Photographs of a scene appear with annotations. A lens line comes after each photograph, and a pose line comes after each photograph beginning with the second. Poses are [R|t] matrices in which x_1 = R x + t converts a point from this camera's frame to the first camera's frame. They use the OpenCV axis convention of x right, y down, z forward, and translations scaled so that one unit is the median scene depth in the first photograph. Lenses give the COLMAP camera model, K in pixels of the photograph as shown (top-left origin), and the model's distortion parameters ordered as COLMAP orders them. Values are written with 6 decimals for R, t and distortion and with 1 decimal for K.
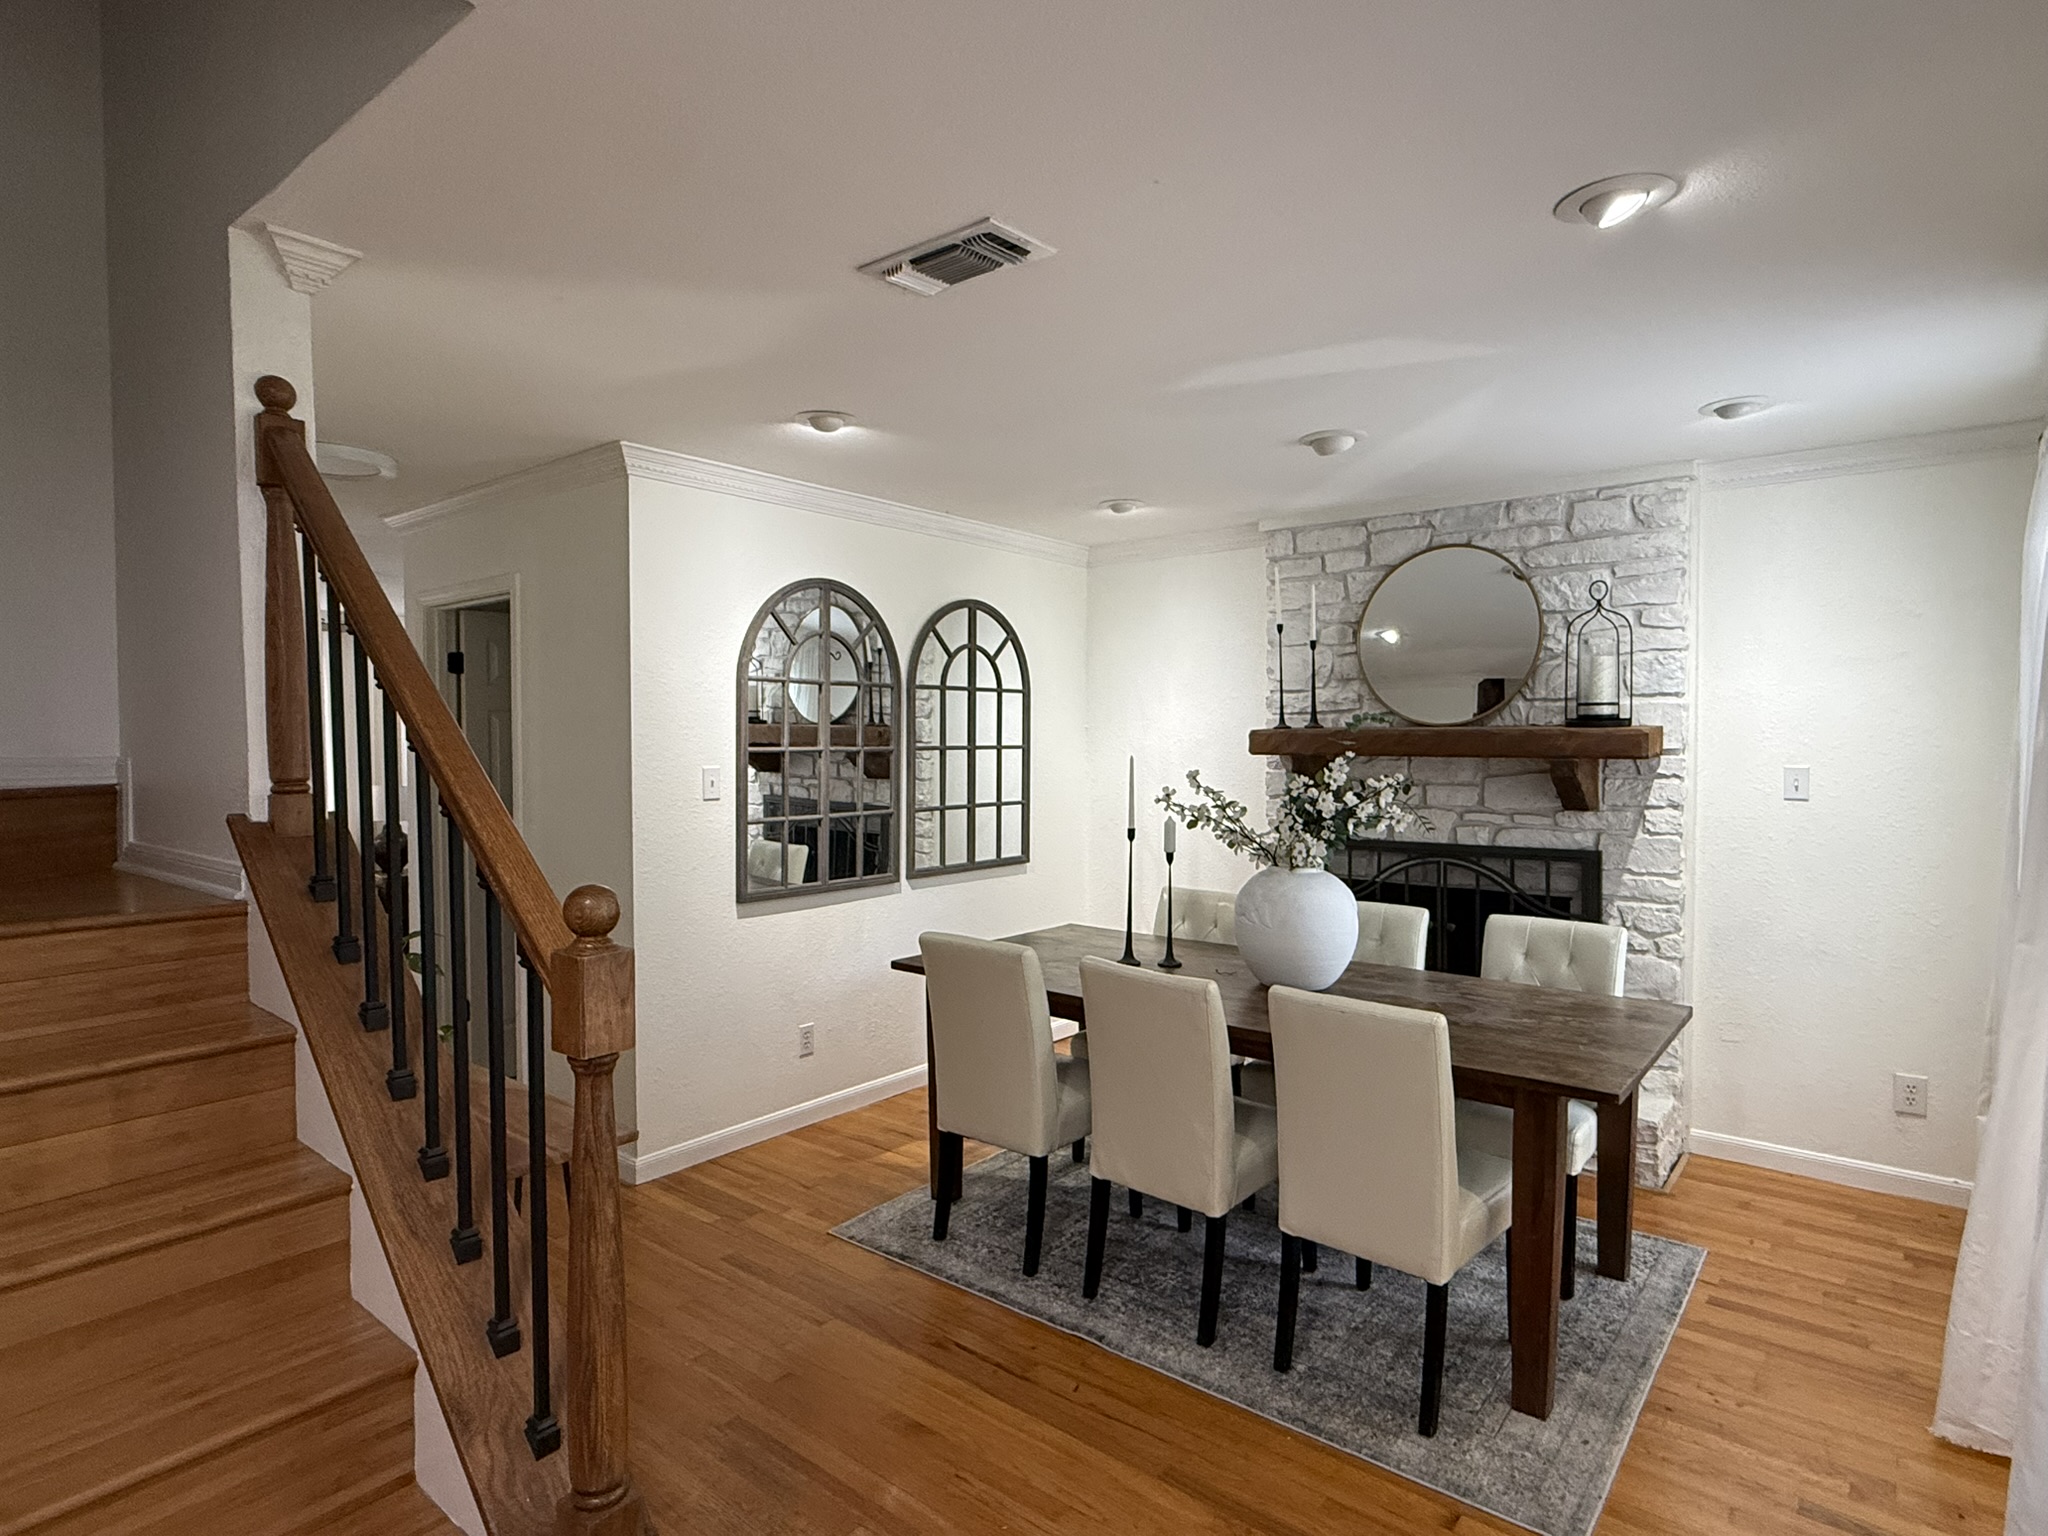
lens RADIAL K [[1124.6, 0, 1007.3], [0, 1124.6, 775.4], [0, 0, 1]] dist [-0.003550, -0.001070]
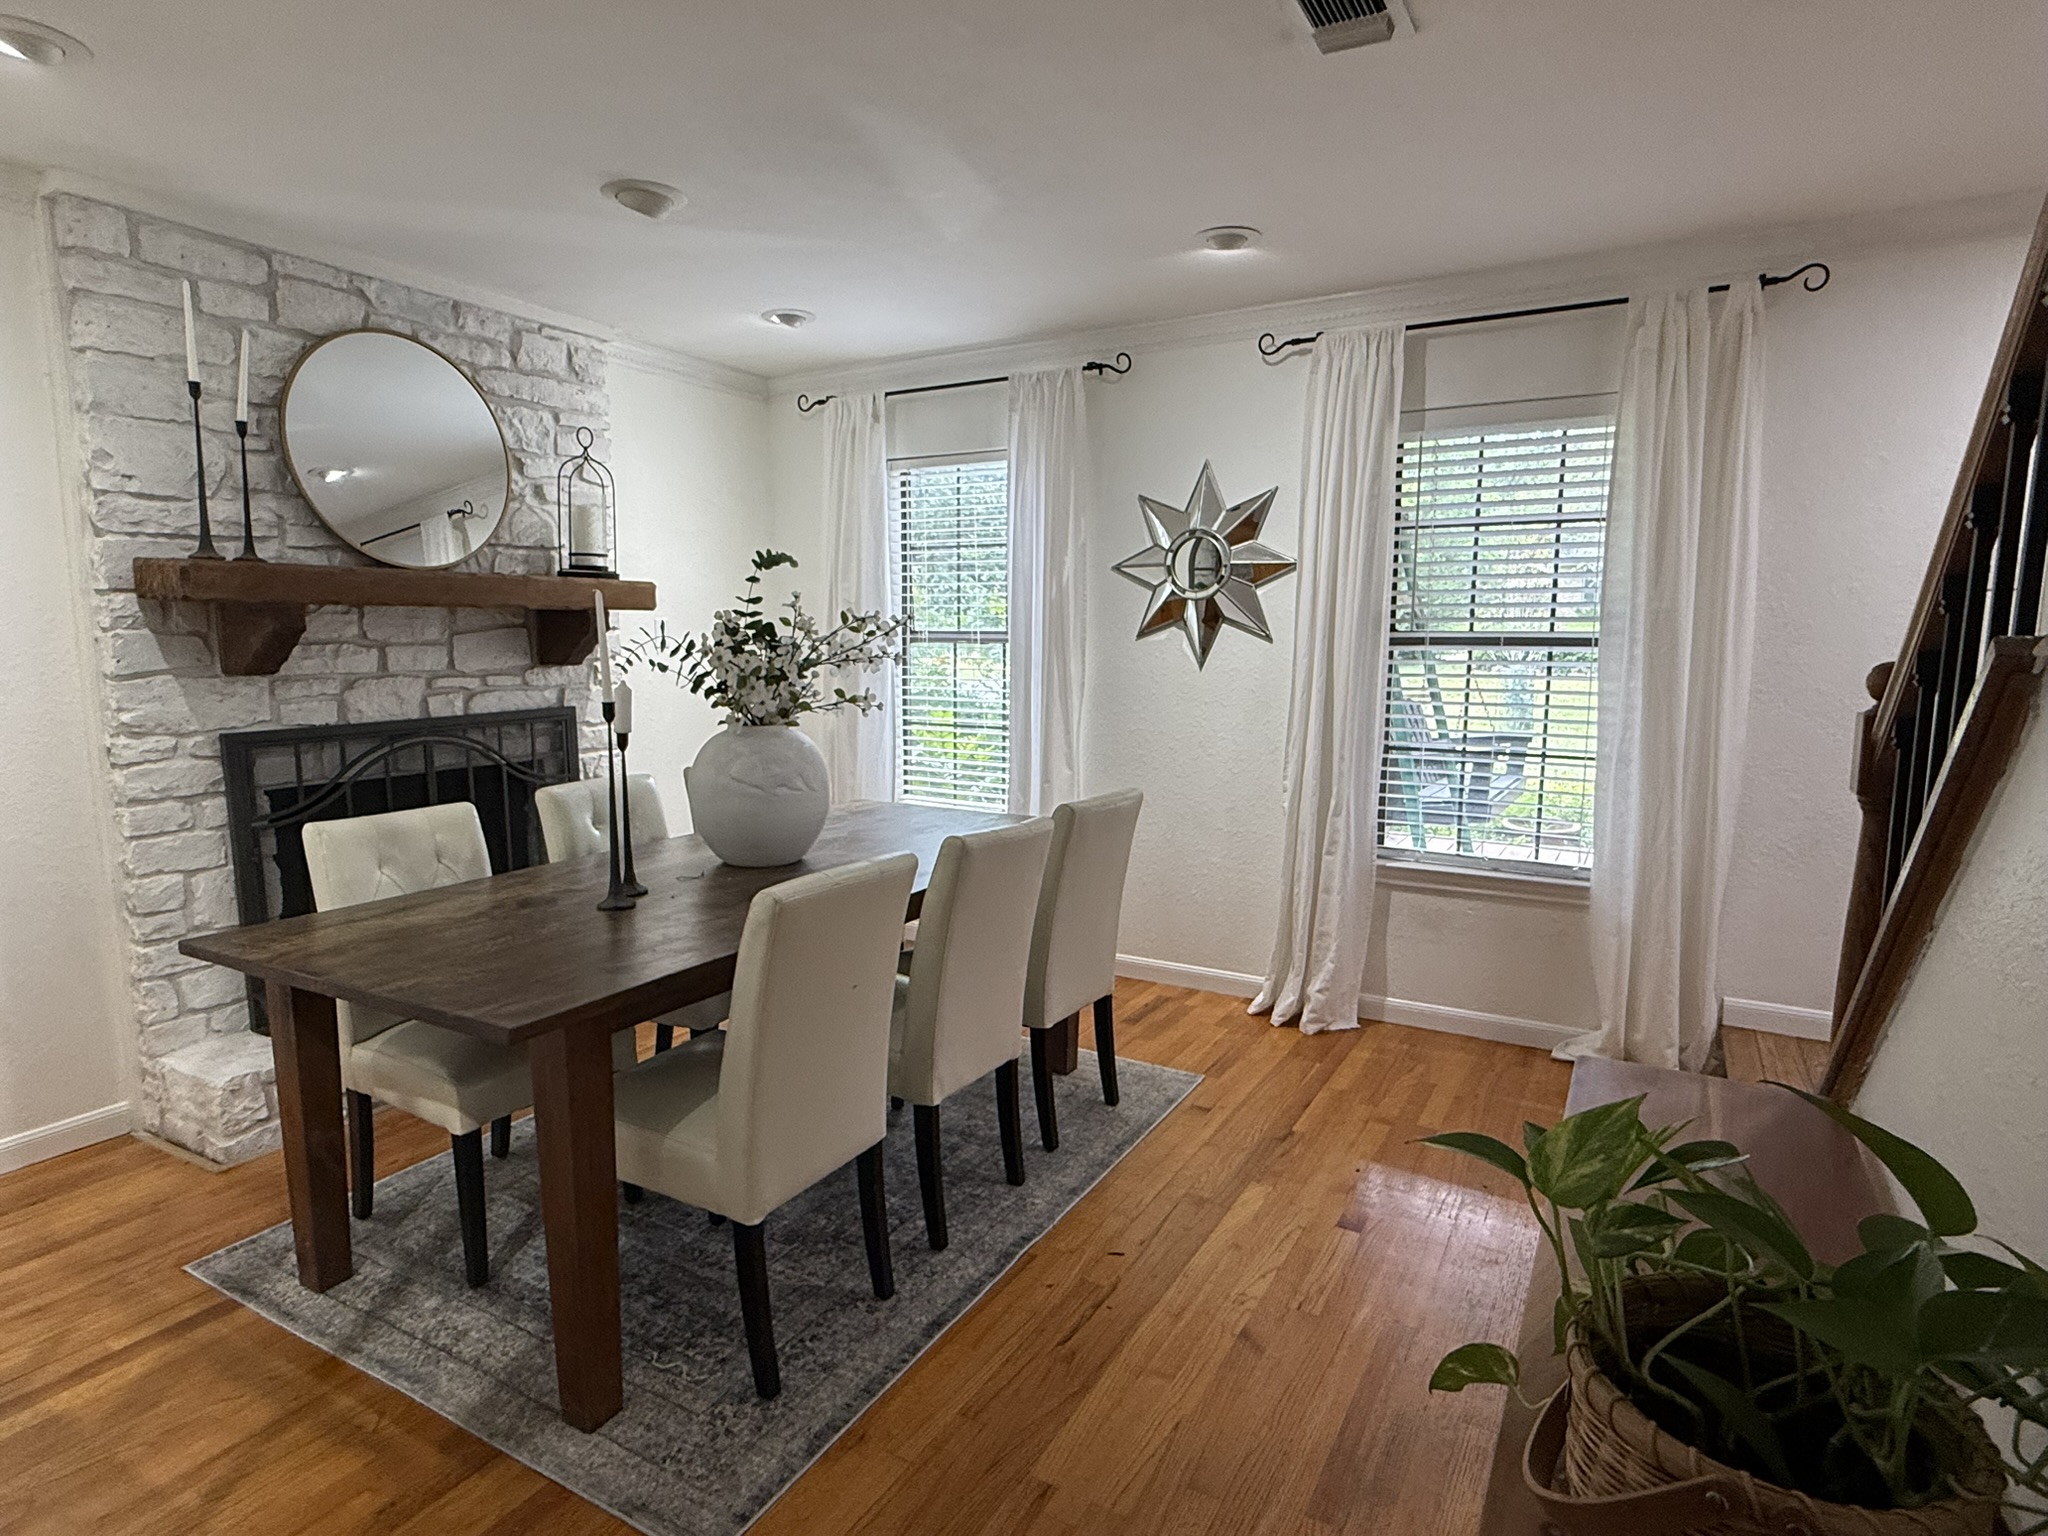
lens RADIAL K [[1124.6, 0, 1007.3], [0, 1124.6, 775.4], [0, 0, 1]] dist [-0.003550, -0.001070]
pose [[-0.186591, -0.124335, 0.974538, -0.485505], [0.032314, 0.990646, 0.132577, 0.008383], [-0.981906, 0.056229, -0.180828, 0.757044]]
